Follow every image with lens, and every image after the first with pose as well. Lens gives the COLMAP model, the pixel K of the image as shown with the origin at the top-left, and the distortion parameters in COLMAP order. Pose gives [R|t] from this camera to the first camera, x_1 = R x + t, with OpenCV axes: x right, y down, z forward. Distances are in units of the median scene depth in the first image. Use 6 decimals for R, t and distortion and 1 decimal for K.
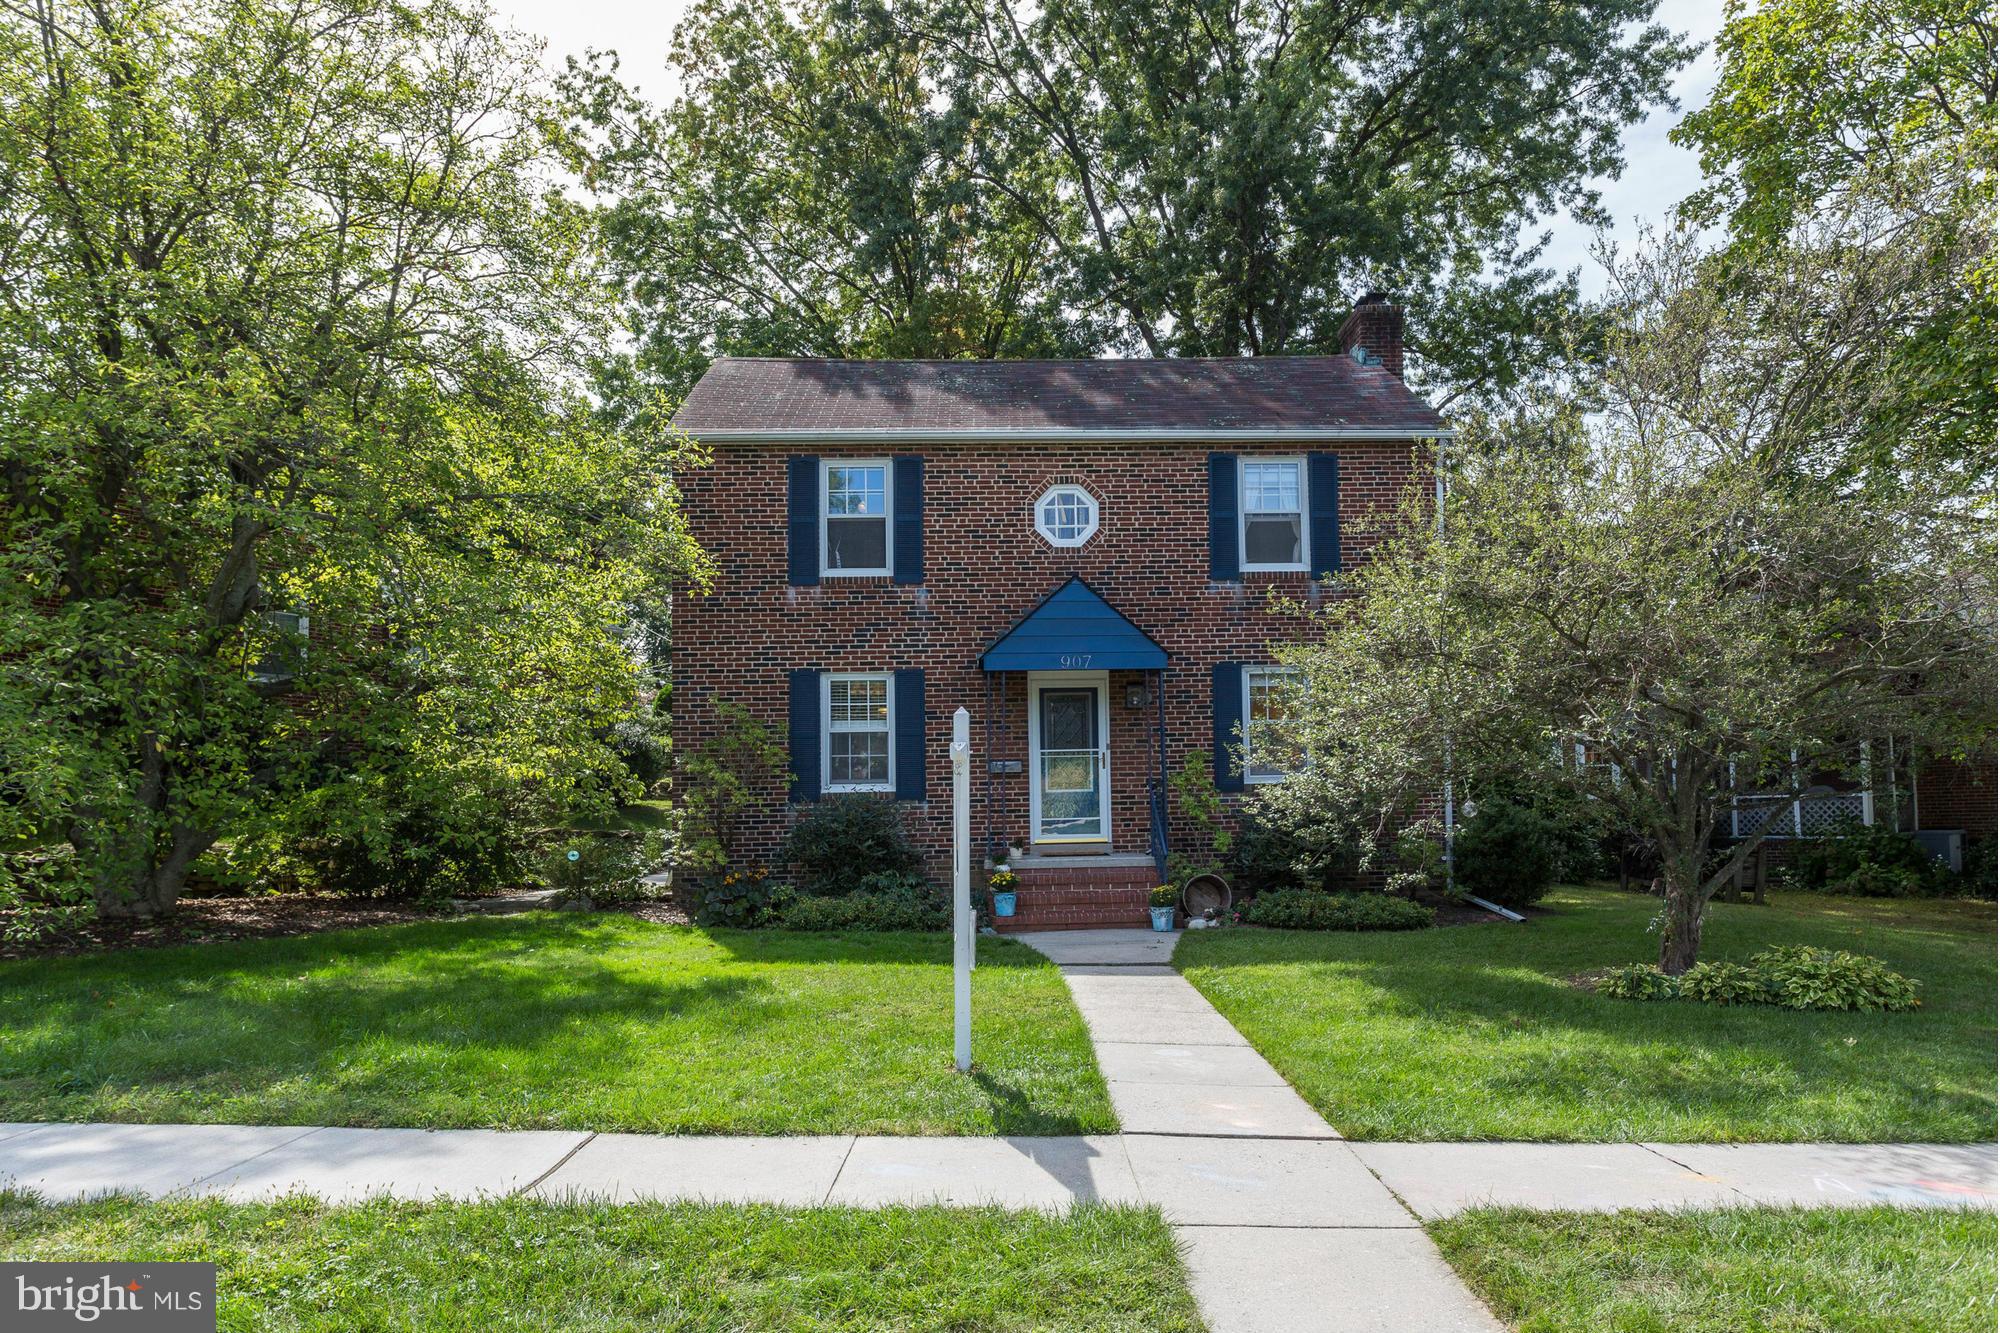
lens RADIAL K [[1158.3, 0, 999.7], [0, 1158.3, 666.9], [0, 0, 1]] dist [0.005355, 0.000598]
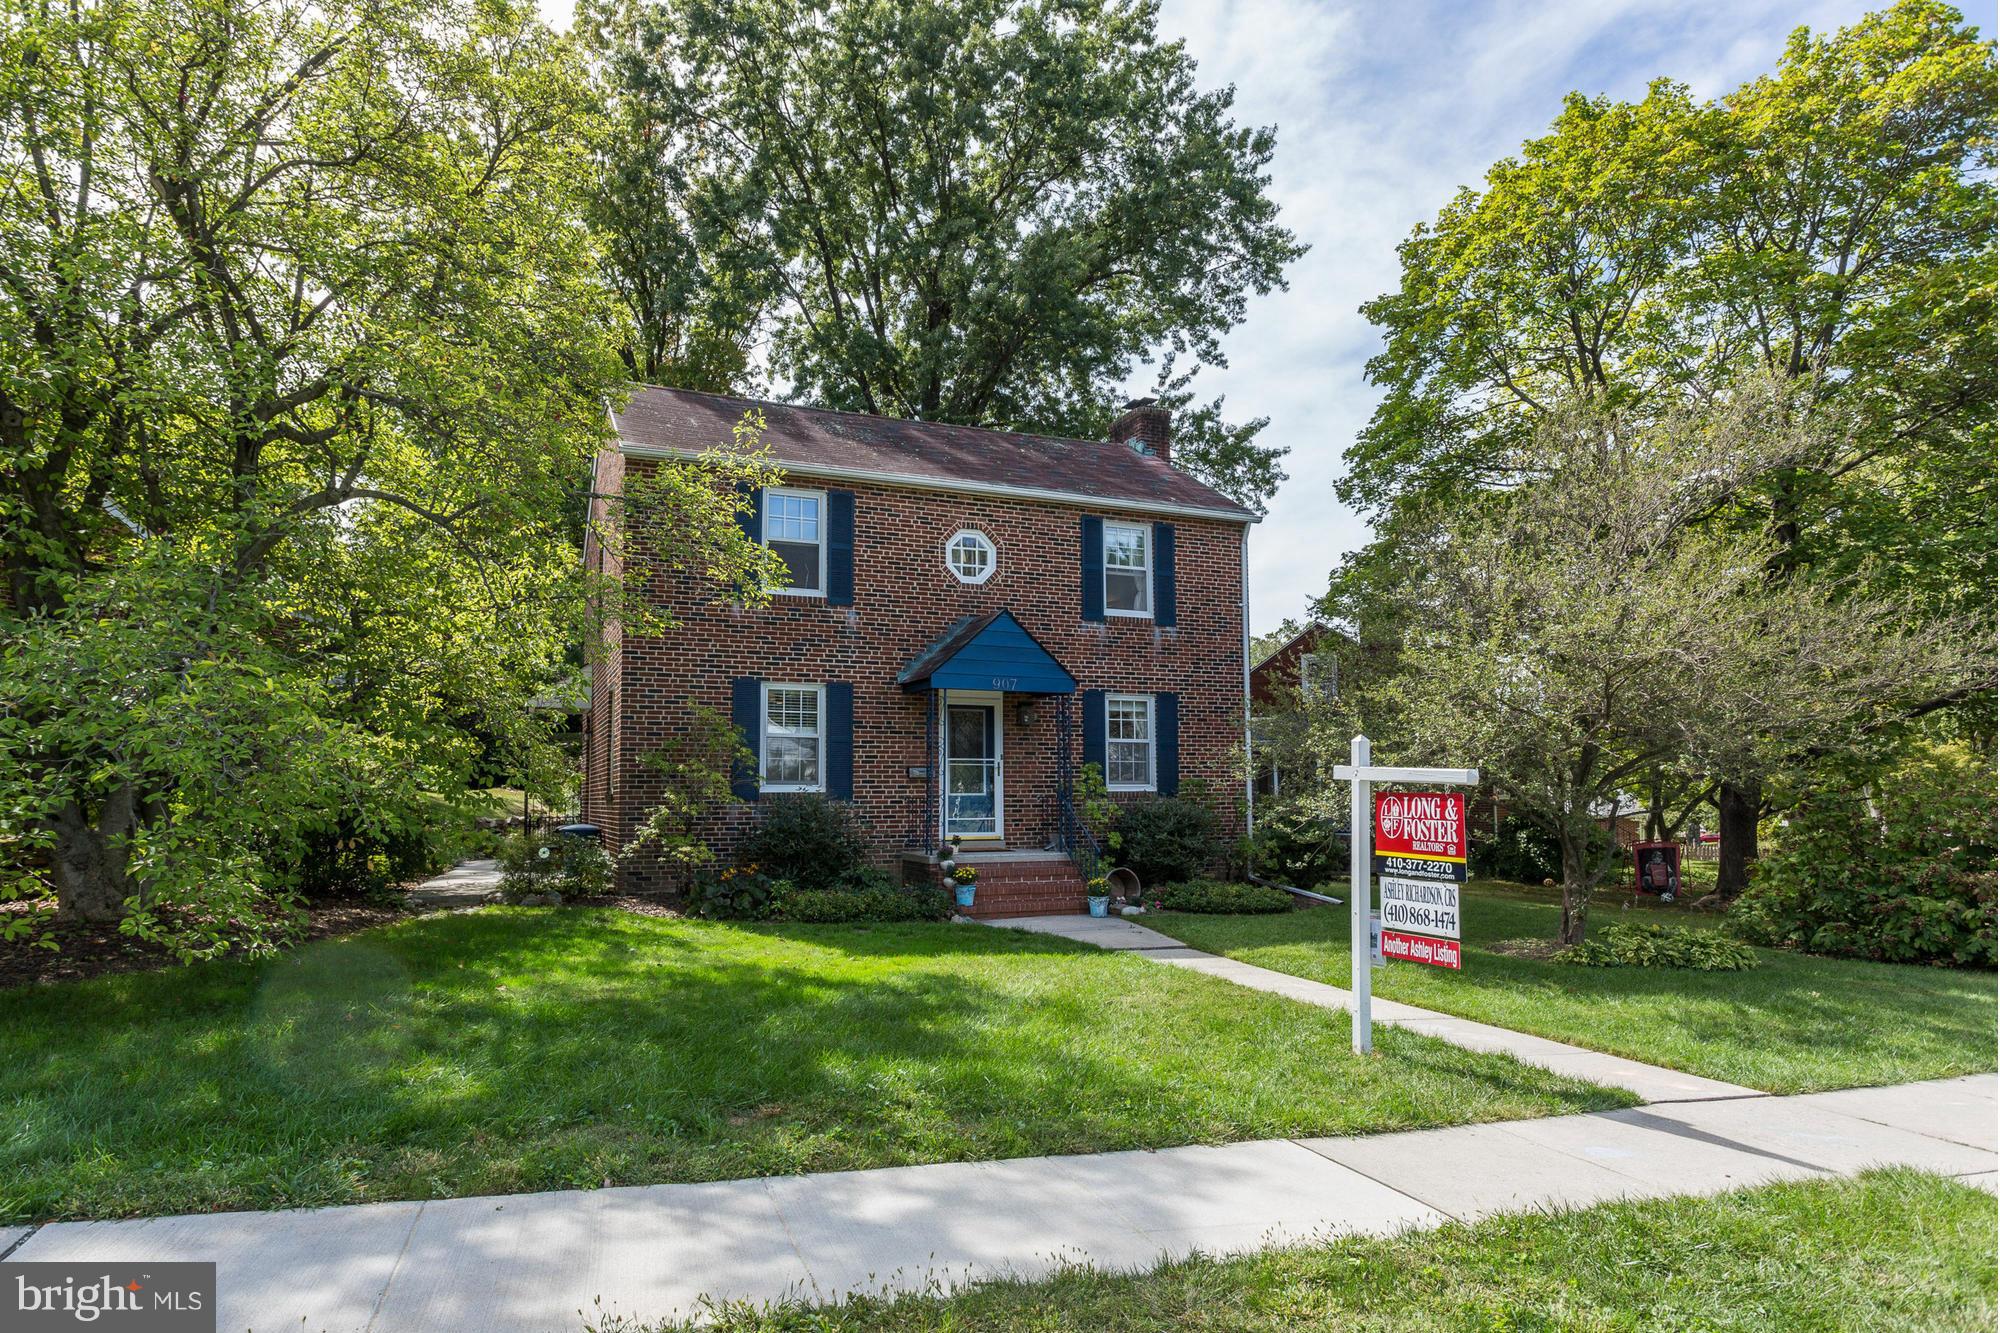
lens RADIAL K [[985.7, 0, 999.1], [0, 985.7, 668.7], [0, 0, 1]] dist [-0.027563, 0.013116]
pose [[0.958819, 0.055829, 0.278476, -0.184365], [-0.051707, 0.998417, -0.022132, 0.001996], [-0.279271, 0.006822, 0.960188, 0.046579]]
